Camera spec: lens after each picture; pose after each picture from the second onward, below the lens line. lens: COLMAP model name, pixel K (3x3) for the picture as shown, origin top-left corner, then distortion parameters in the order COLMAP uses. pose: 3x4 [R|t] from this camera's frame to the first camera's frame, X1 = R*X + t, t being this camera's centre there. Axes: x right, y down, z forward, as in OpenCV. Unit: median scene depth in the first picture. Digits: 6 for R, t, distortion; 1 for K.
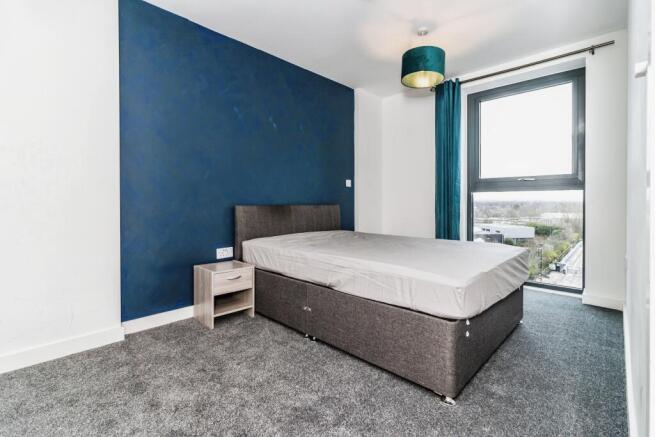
lens RADIAL K [[298.7, 0, 327.5], [0, 298.7, 203.8], [0, 0, 1]] dist [0.000419, 0.000174]
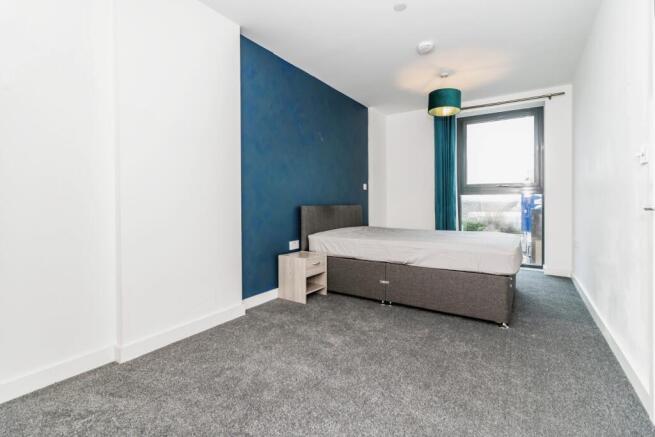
lens RADIAL K [[304.3, 0, 327.0], [0, 304.3, 201.4], [0, 0, 1]] dist [0.000316, 0.000066]
pose [[0.982507, 0.000775, 0.186225, -0.444978], [0.000470, 0.999978, -0.006642, -0.003268], [-0.186226, 0.006613, 0.982485, -0.233938]]
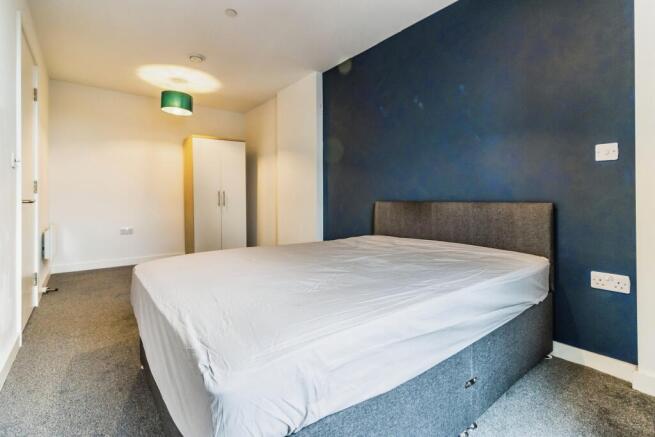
lens RADIAL K [[304.3, 0, 327.0], [0, 304.3, 201.4], [0, 0, 1]] dist [0.000316, 0.000066]
pose [[-0.122001, 0.003994, -0.992522, 0.791983], [-0.007048, 0.999963, 0.004890, 0.001418], [0.992505, 0.007591, -0.121968, 0.978918]]
